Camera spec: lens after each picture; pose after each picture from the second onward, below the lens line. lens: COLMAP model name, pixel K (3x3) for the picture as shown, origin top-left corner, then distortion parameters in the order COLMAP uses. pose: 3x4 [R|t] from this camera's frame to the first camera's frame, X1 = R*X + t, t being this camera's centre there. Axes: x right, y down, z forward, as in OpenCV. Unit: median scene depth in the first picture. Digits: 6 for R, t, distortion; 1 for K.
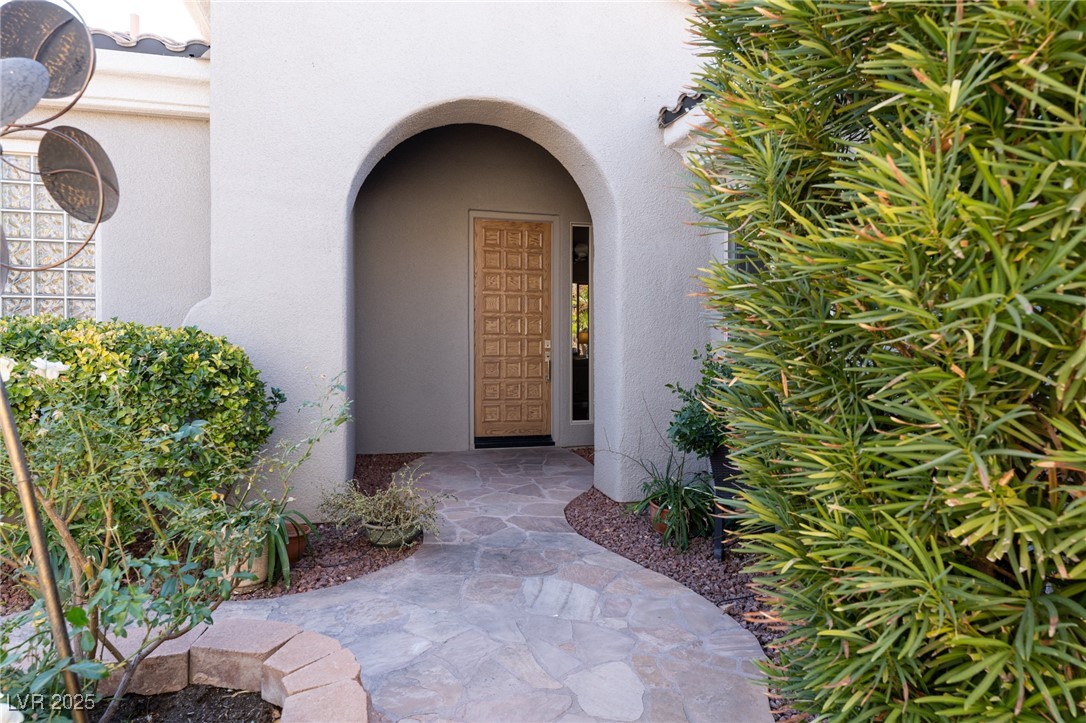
lens RADIAL K [[663.2, 0, 542.6], [0, 663.2, 355.1], [0, 0, 1]] dist [0.002680, 0.000289]
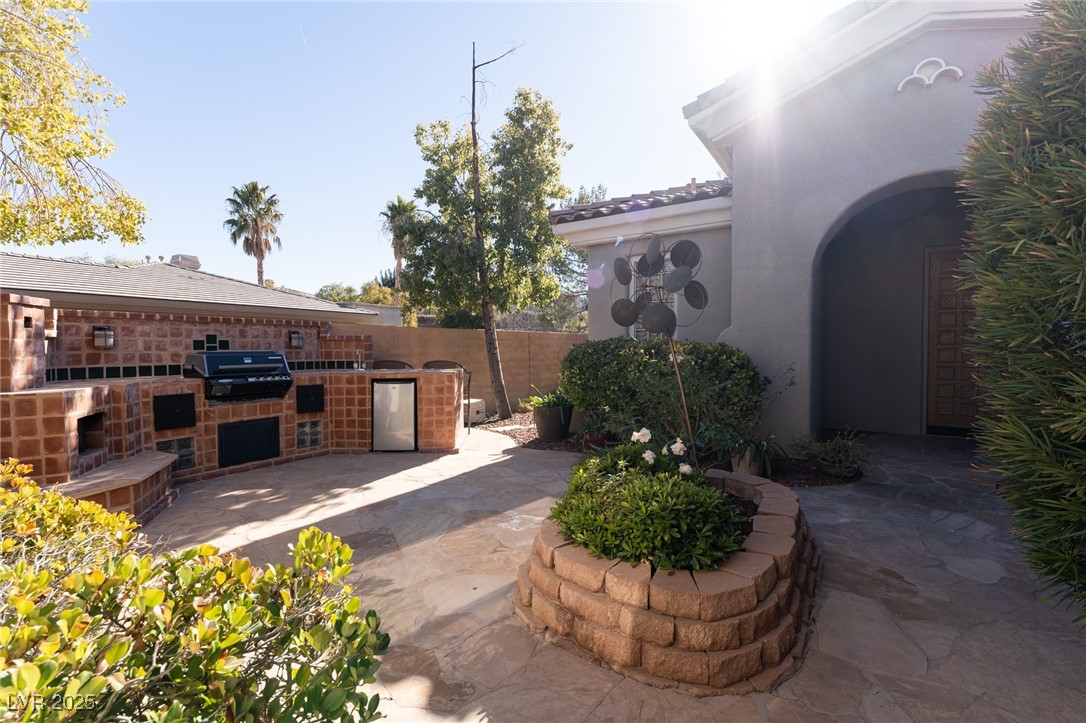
lens RADIAL K [[502.9, 0, 542.7], [0, 502.9, 358.2], [0, 0, 1]] dist [0.002615, -0.000073]
pose [[0.686115, 0.004650, -0.727478, 0.173024], [-0.012648, 0.999905, -0.005538, 0.017293], [0.727383, 0.013001, 0.686108, -0.371250]]
